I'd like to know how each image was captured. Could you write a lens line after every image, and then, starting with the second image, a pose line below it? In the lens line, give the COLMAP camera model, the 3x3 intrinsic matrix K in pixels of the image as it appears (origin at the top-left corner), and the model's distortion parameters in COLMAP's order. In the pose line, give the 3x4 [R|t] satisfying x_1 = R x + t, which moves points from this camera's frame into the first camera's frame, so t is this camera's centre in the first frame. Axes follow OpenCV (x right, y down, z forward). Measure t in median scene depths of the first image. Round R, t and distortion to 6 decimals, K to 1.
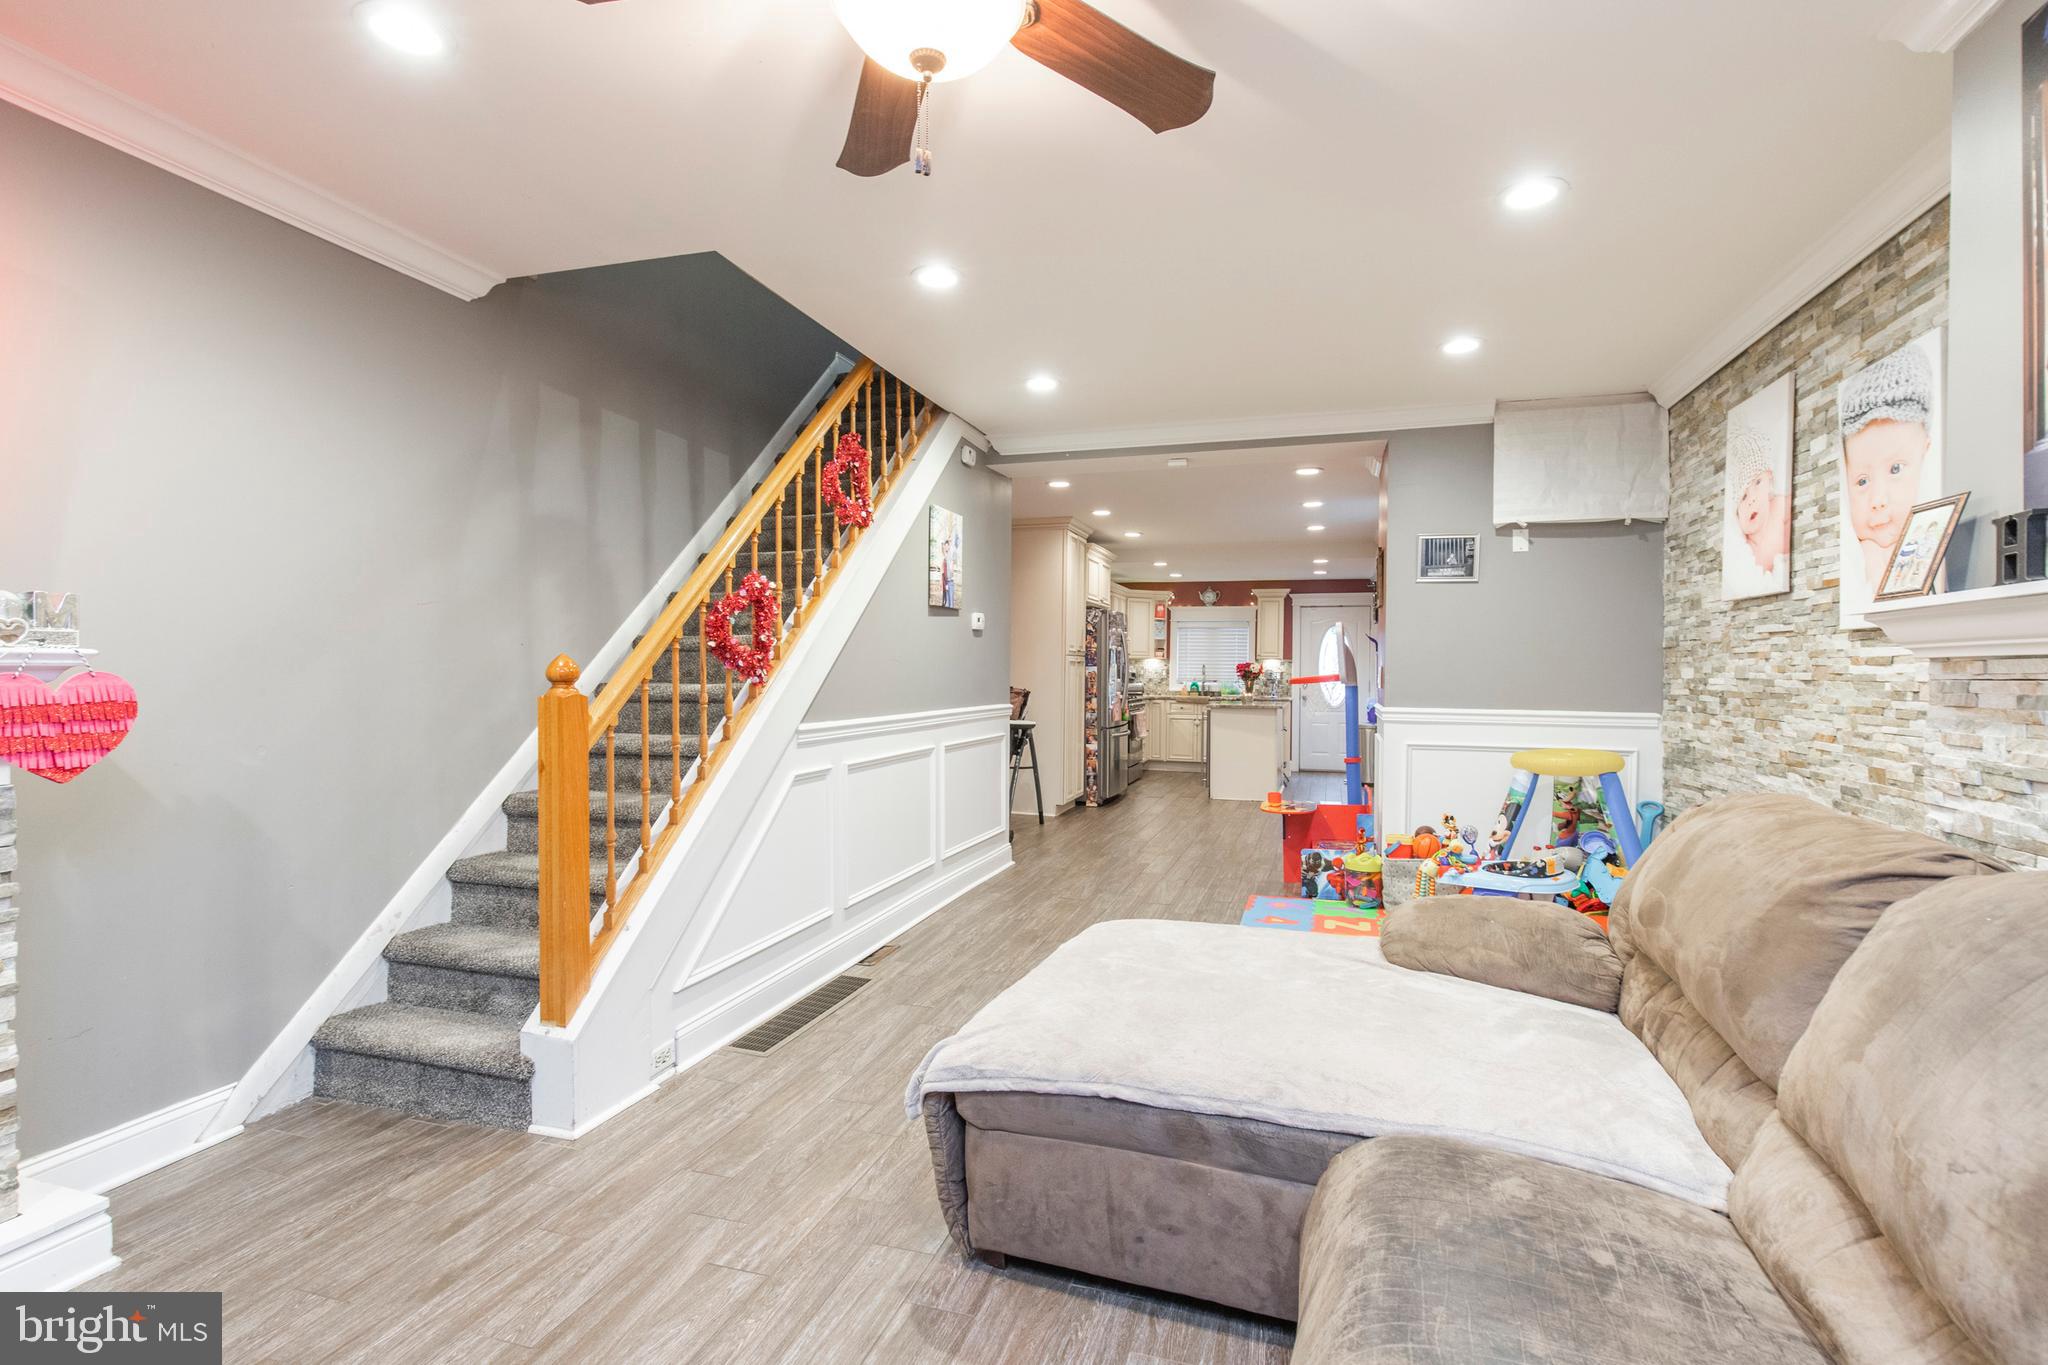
lens RADIAL K [[951.3, 0, 1017.9], [0, 951.3, 689.5], [0, 0, 1]] dist [0.004008, 0.000495]
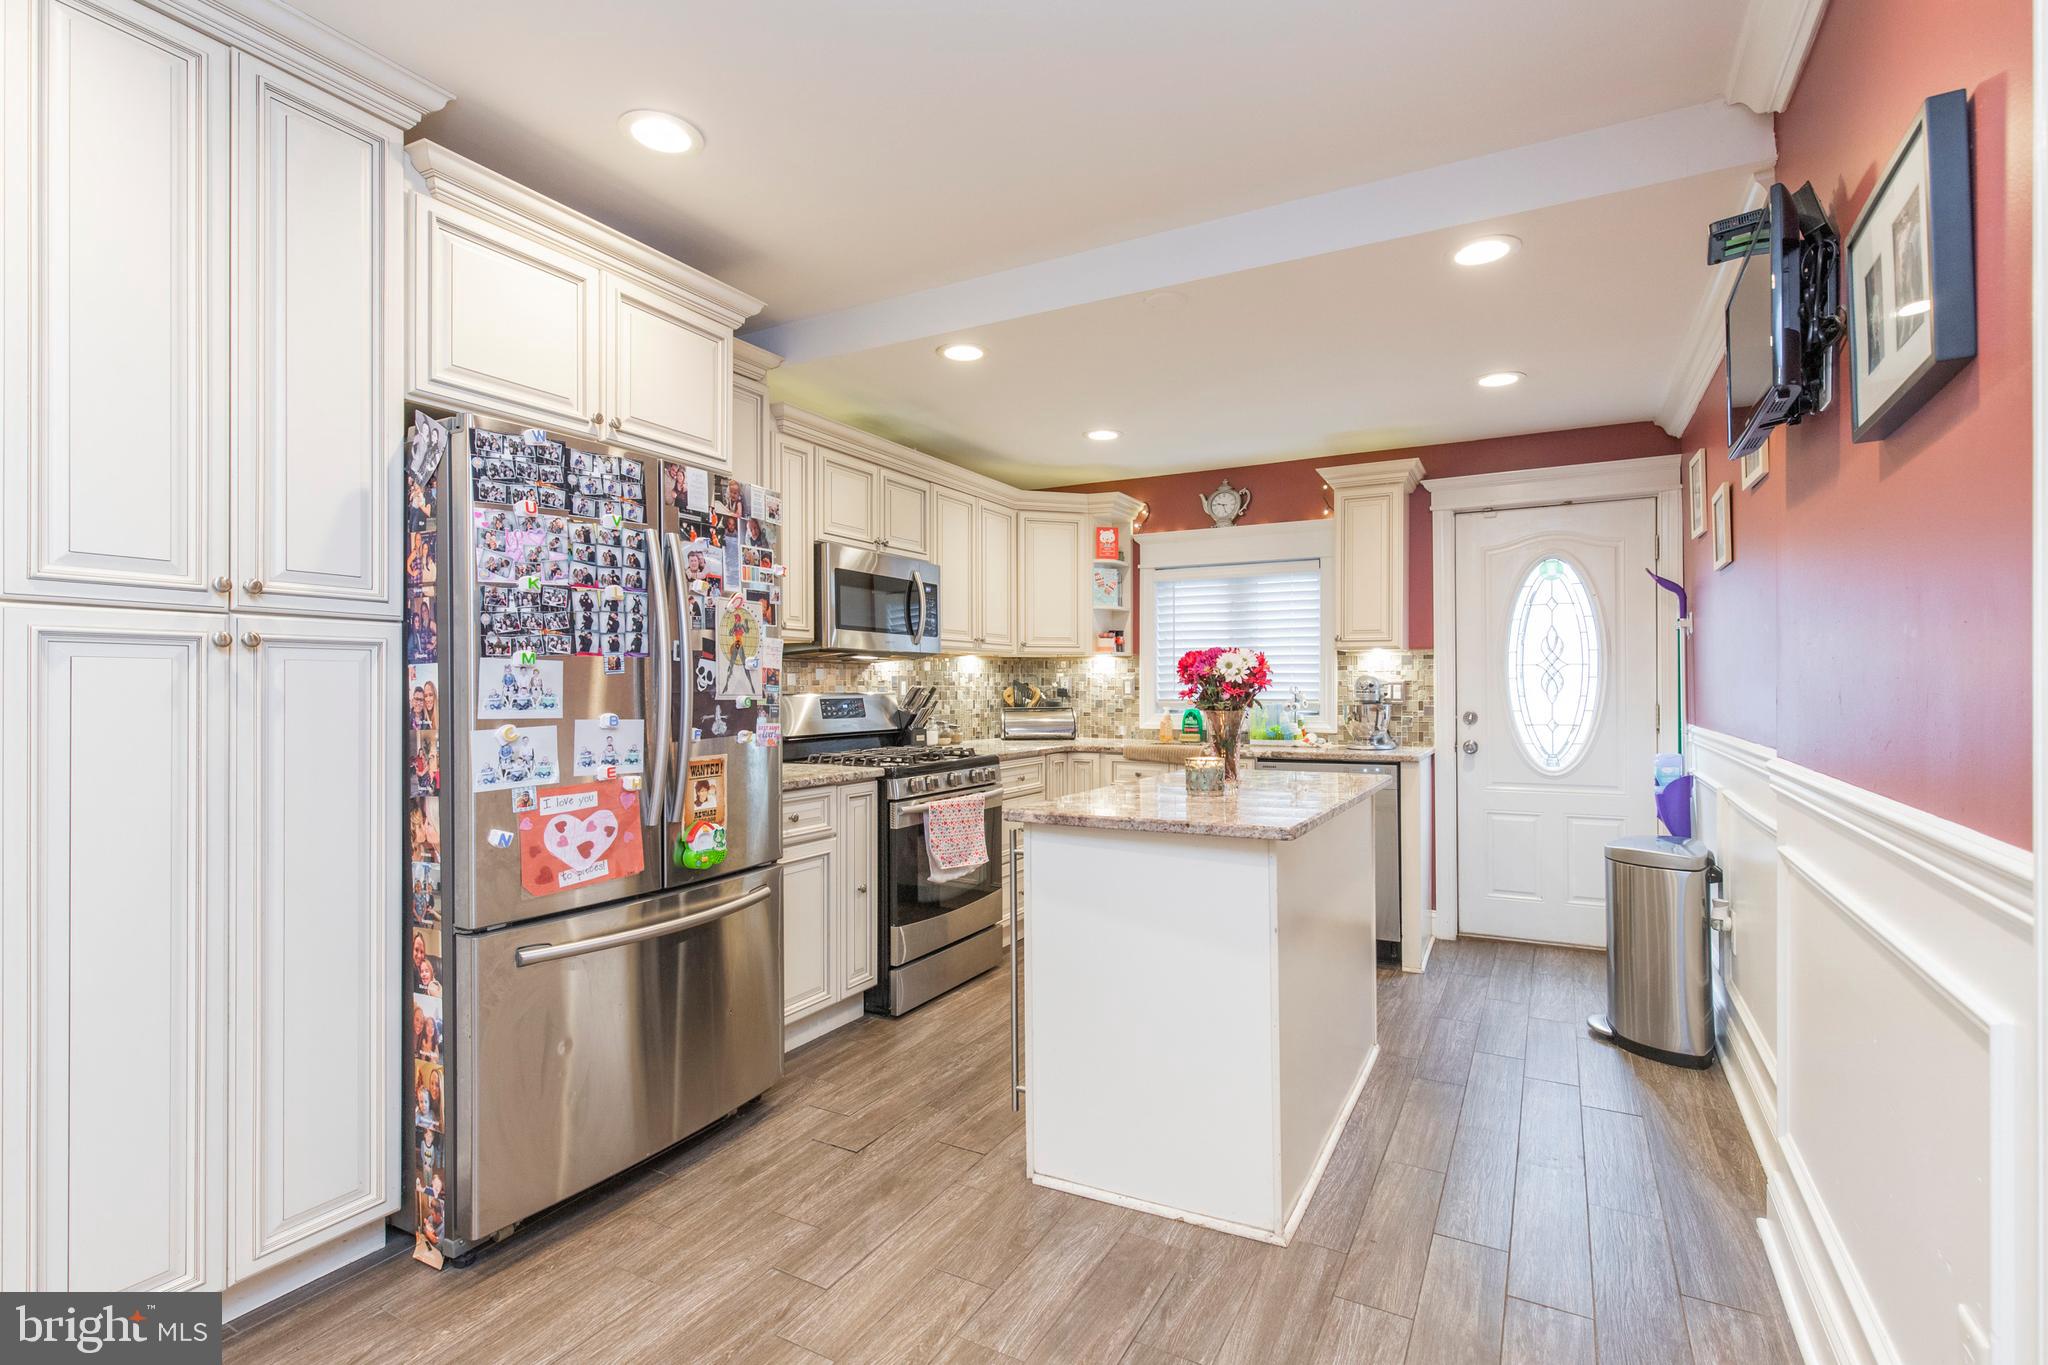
lens RADIAL K [[936.8, 0, 1022.8], [0, 936.8, 688.1], [0, 0, 1]] dist [0.008045, -0.000131]
pose [[0.980759, -0.009316, -0.195000, 0.609091], [0.005645, 0.999796, -0.019373, -0.029090], [0.195141, 0.017900, 0.980612, 1.821833]]
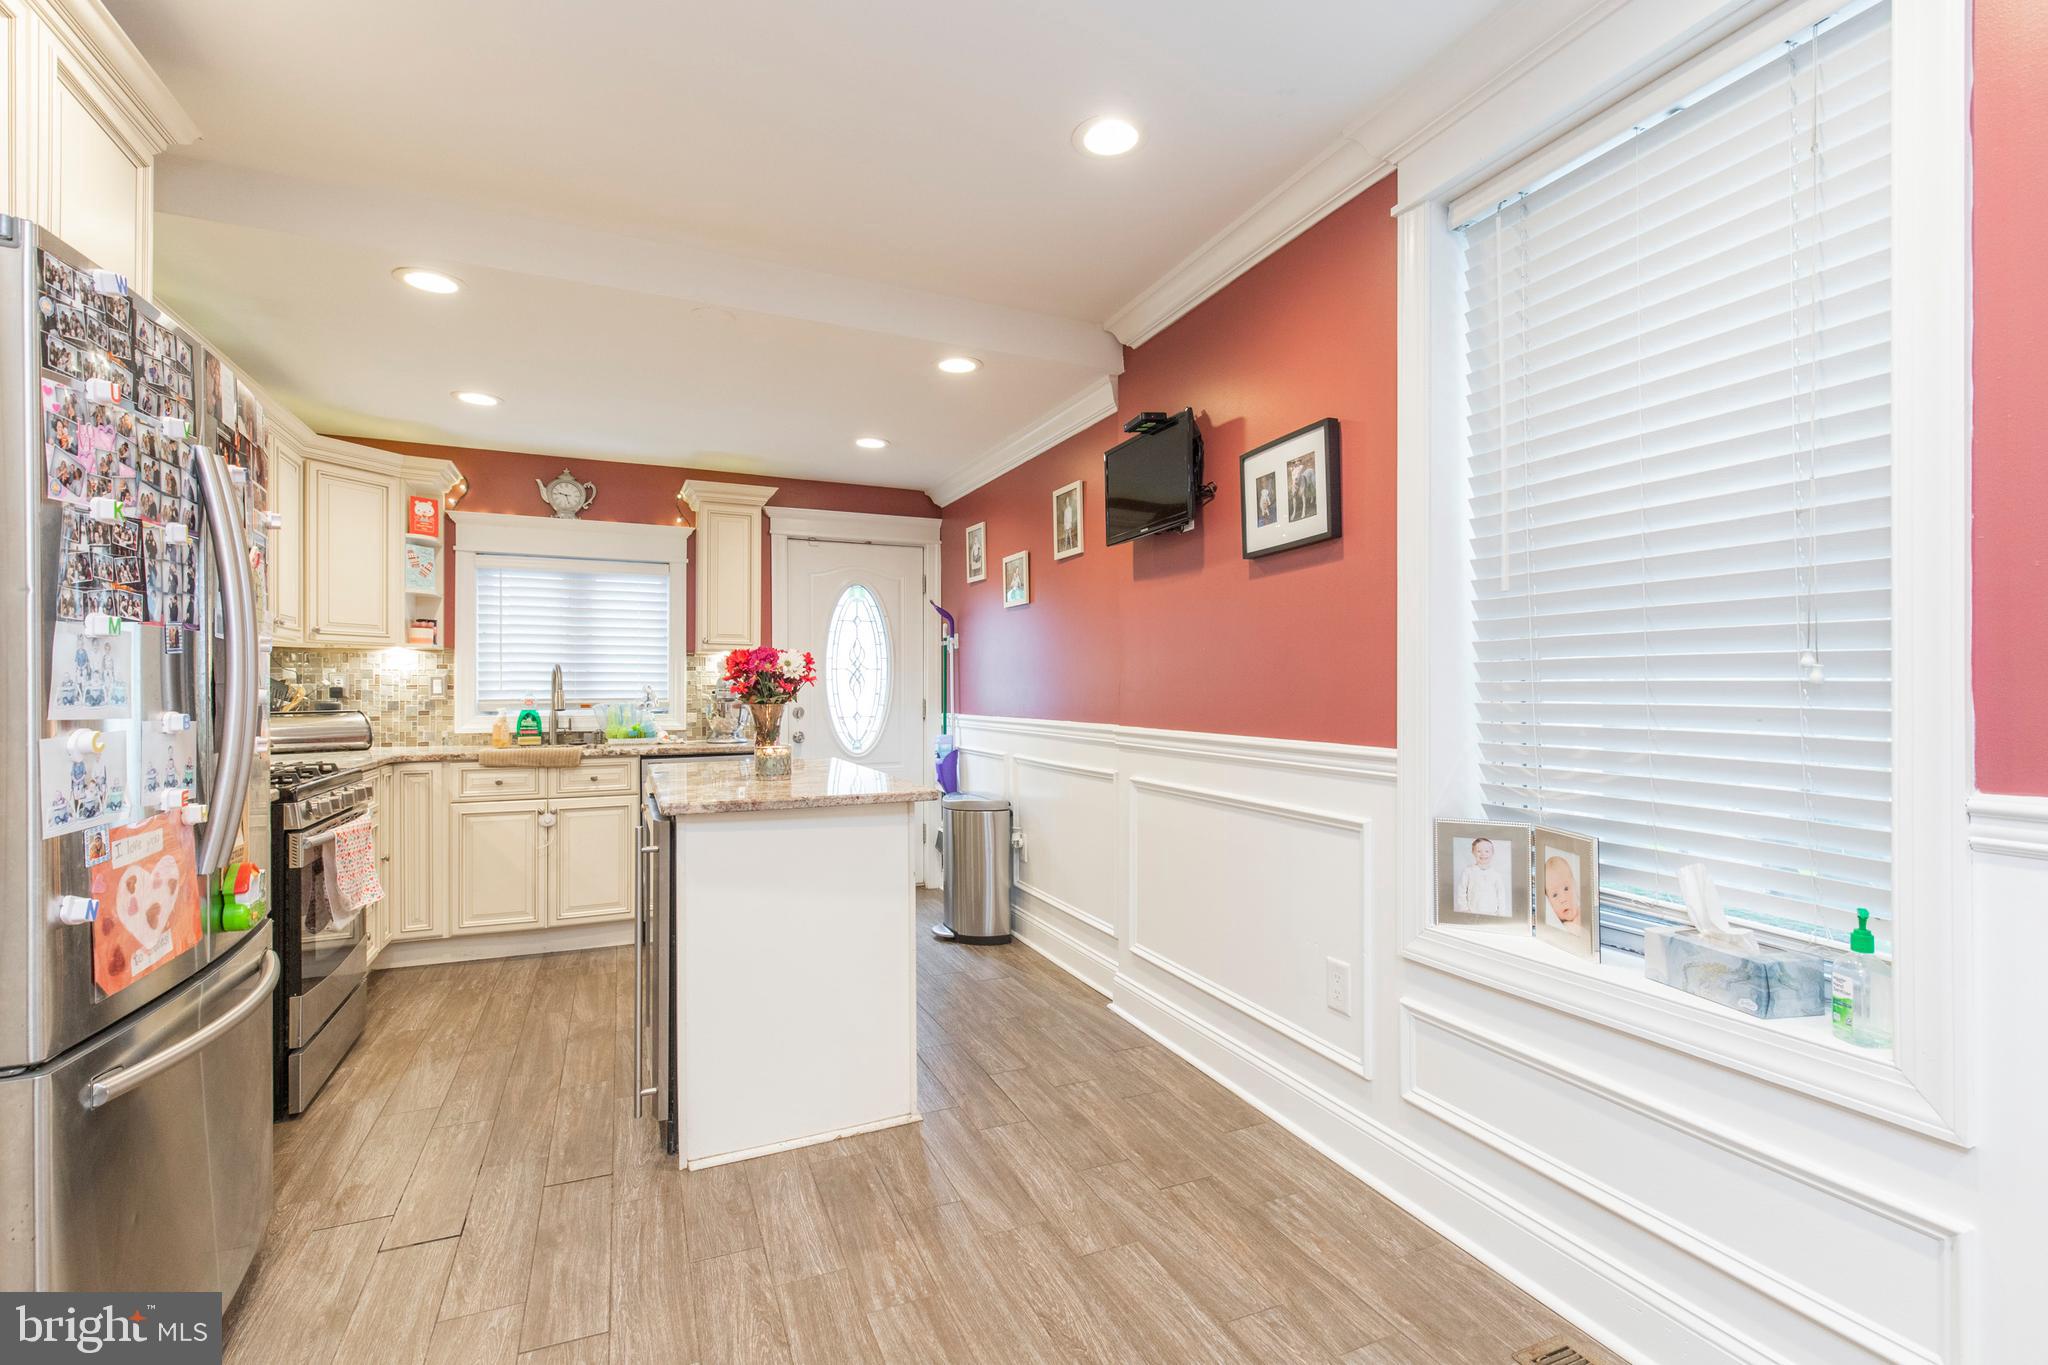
lens RADIAL K [[951.3, 0, 1017.9], [0, 951.3, 689.5], [0, 0, 1]] dist [0.004008, 0.000495]
pose [[0.754217, -0.007491, 0.656582, 0.254639], [0.019339, 0.999755, -0.010809, -0.024398], [-0.656340, 0.020850, 0.754177, 1.808196]]
